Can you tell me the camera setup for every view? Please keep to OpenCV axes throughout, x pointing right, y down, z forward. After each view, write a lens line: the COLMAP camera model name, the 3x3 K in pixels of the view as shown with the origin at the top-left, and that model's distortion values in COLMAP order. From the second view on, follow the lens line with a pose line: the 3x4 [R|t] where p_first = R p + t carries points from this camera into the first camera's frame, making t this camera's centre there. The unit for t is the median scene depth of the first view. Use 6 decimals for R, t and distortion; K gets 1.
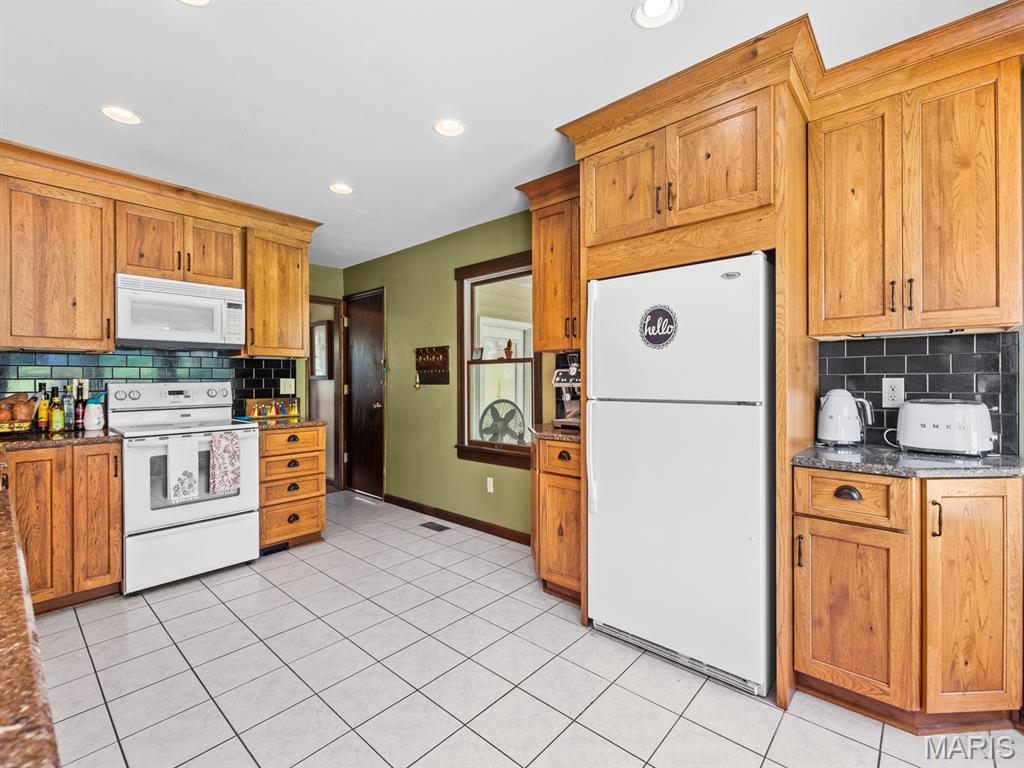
lens RADIAL K [[459.7, 0, 512.0], [0, 459.7, 384.0], [0, 0, 1]] dist [-0.000383, -0.000217]
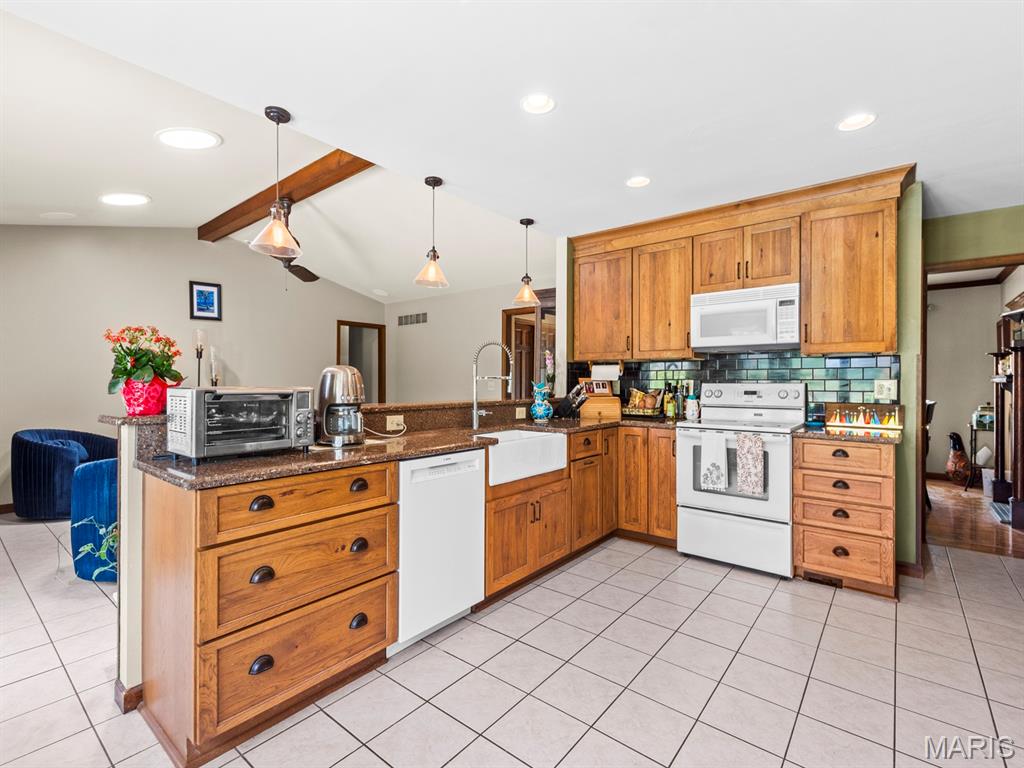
lens RADIAL K [[472.3, 0, 509.1], [0, 472.3, 383.7], [0, 0, 1]] dist [0.002604, 0.000602]
pose [[0.042339, 0.008863, -0.999064, 0.364001], [-0.012481, 0.999887, 0.008341, -0.004579], [0.999025, 0.012116, 0.042445, 0.411737]]
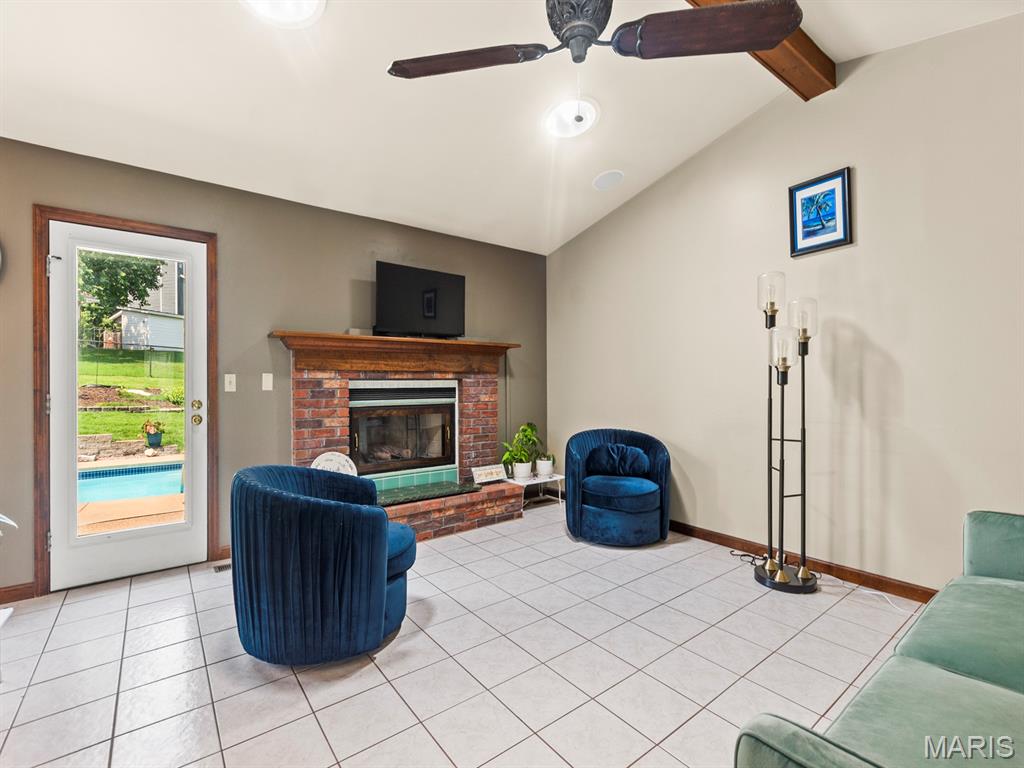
lens RADIAL K [[472.3, 0, 509.1], [0, 472.3, 383.7], [0, 0, 1]] dist [0.002604, 0.000602]
pose [[-0.981956, 0.009085, 0.188891, -1.129371], [0.011391, 0.999873, 0.011129, 0.023961], [-0.188766, 0.013080, -0.981935, 0.347303]]
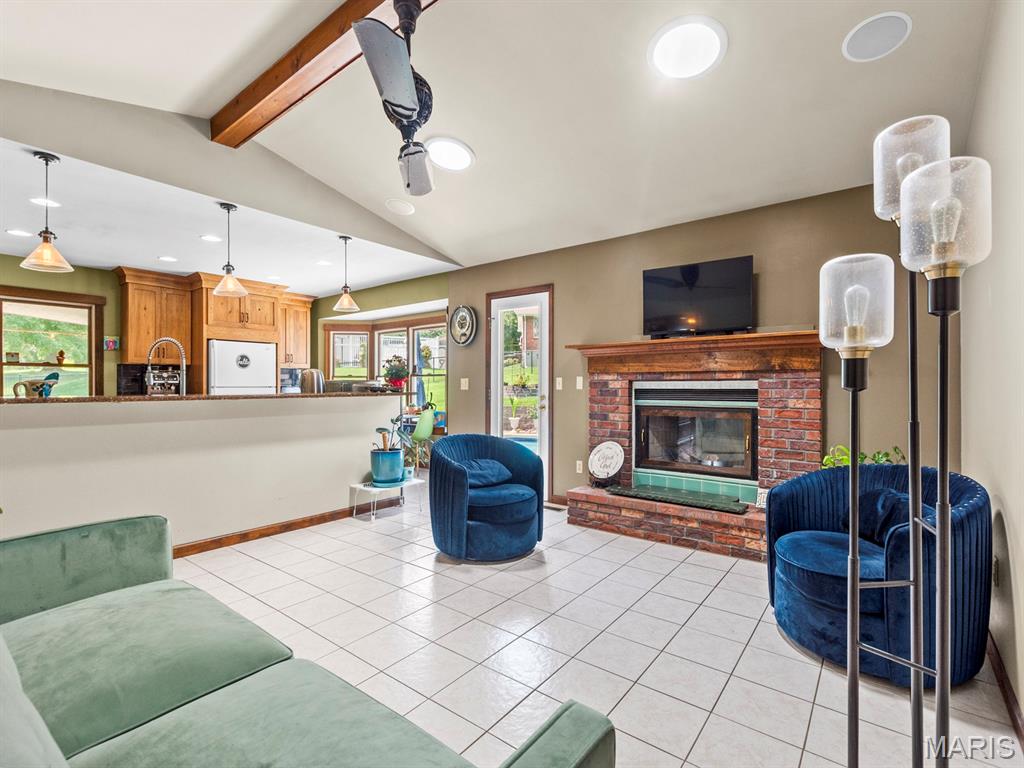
lens RADIAL K [[472.3, 0, 509.1], [0, 472.3, 383.7], [0, 0, 1]] dist [0.002604, 0.000602]
pose [[-0.068346, 0.008468, 0.997626, -1.835314], [0.010502, 0.999915, -0.007768, 0.037494], [-0.997606, 0.009946, -0.068429, -0.306382]]
